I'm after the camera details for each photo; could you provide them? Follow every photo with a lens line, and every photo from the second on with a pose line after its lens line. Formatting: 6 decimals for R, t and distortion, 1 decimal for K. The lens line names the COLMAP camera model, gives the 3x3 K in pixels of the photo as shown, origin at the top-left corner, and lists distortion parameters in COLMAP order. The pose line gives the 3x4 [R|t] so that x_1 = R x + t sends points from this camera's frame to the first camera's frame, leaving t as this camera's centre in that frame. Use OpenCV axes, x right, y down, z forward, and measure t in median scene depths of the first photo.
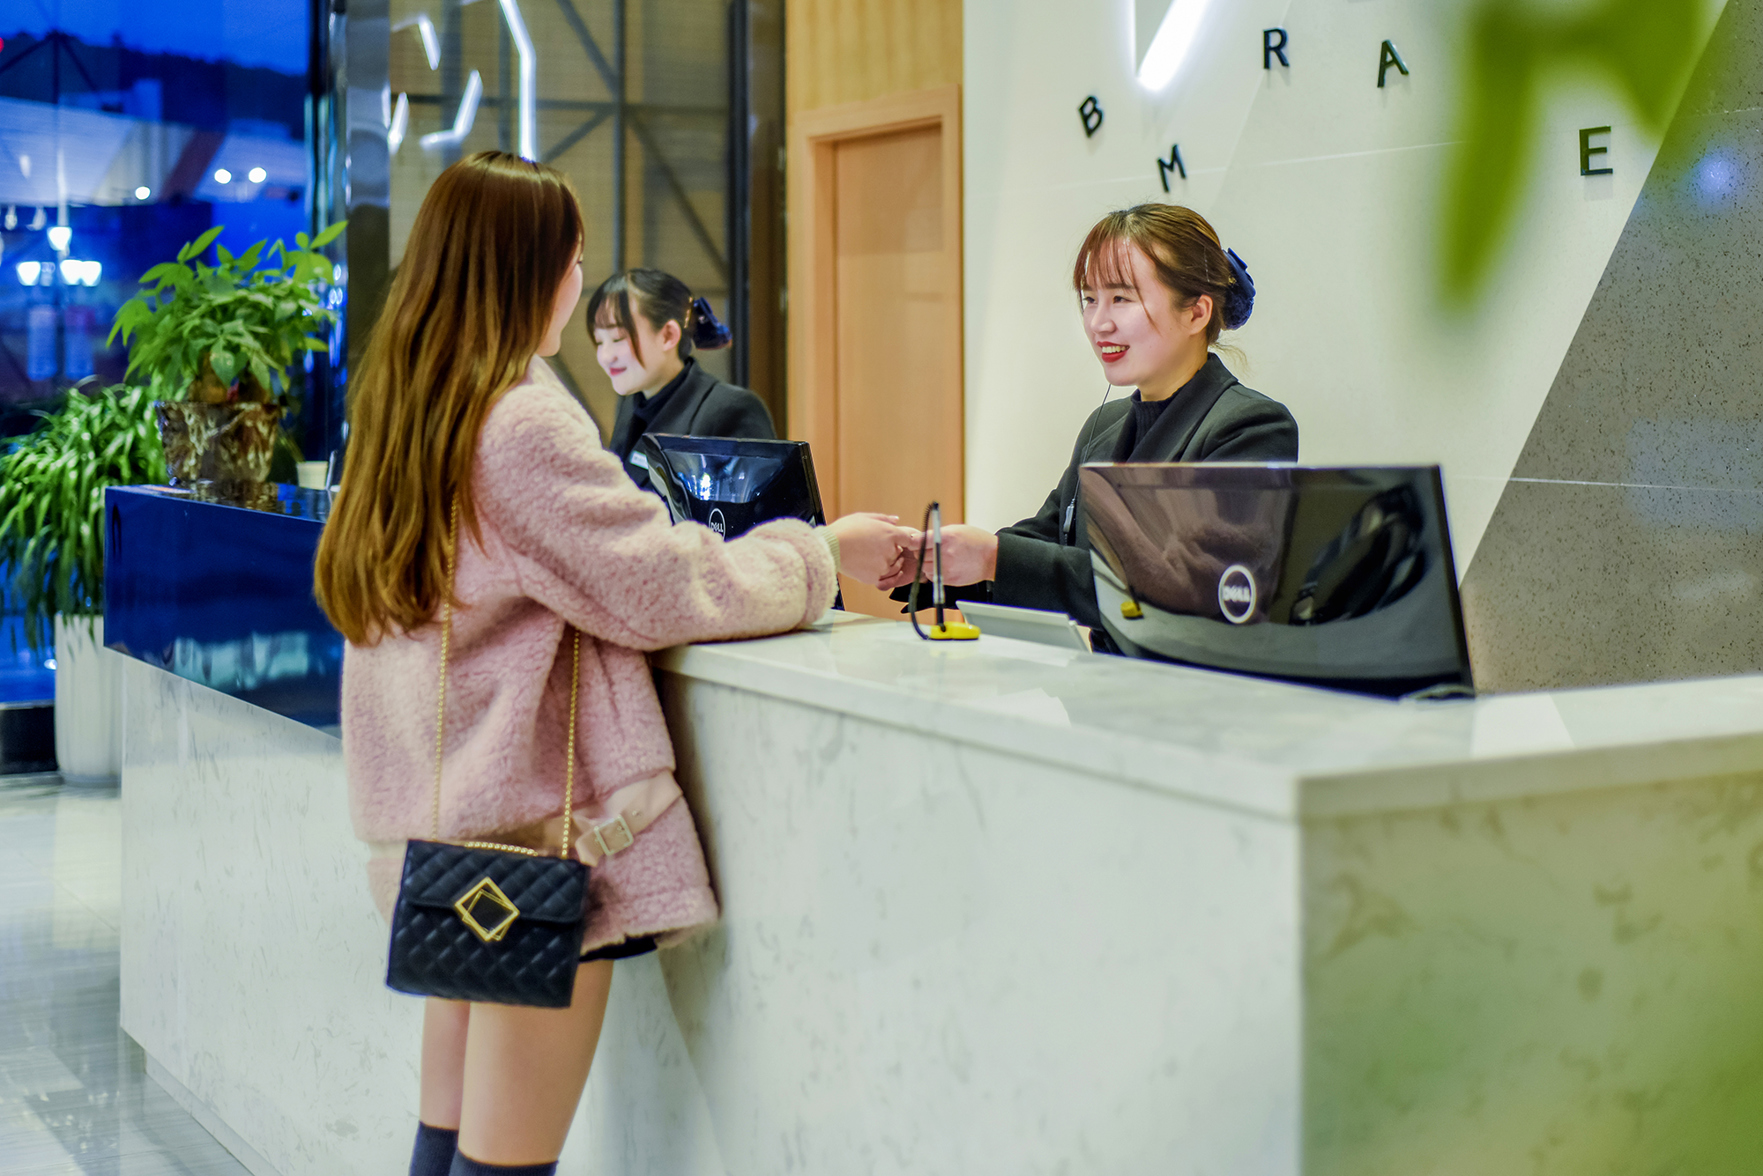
lens RADIAL K [[2551.5, 0, 885.8], [0, 2551.5, 582.2], [0, 0, 1]] dist [-0.013759, 0.000000]
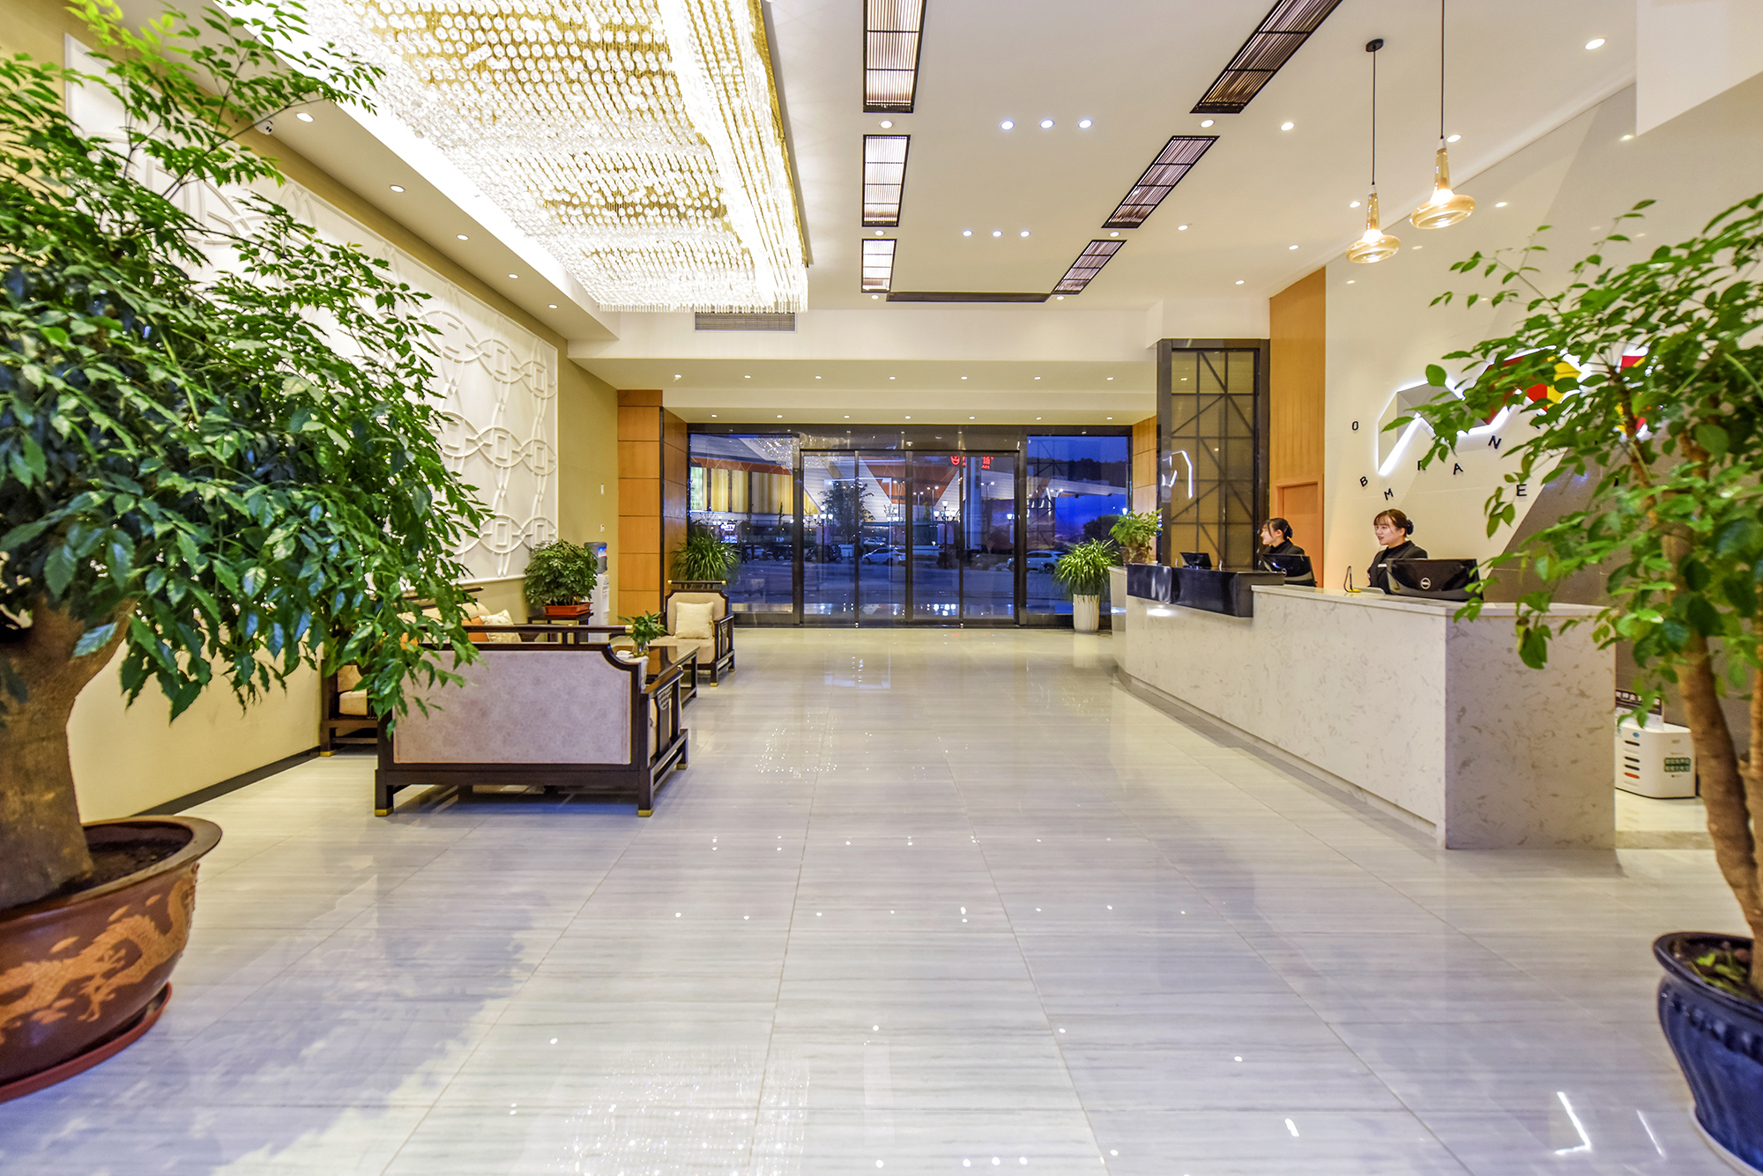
lens RADIAL K [[702.2, 0, 829.7], [0, 702.2, 543.4], [0, 0, 1]] dist [0.000346, -0.000196]
pose [[0.853427, 0.003420, -0.521201, -0.069034], [-0.045076, 0.996716, -0.067267, 0.036537], [0.519260, 0.080901, 0.850779, -0.441373]]
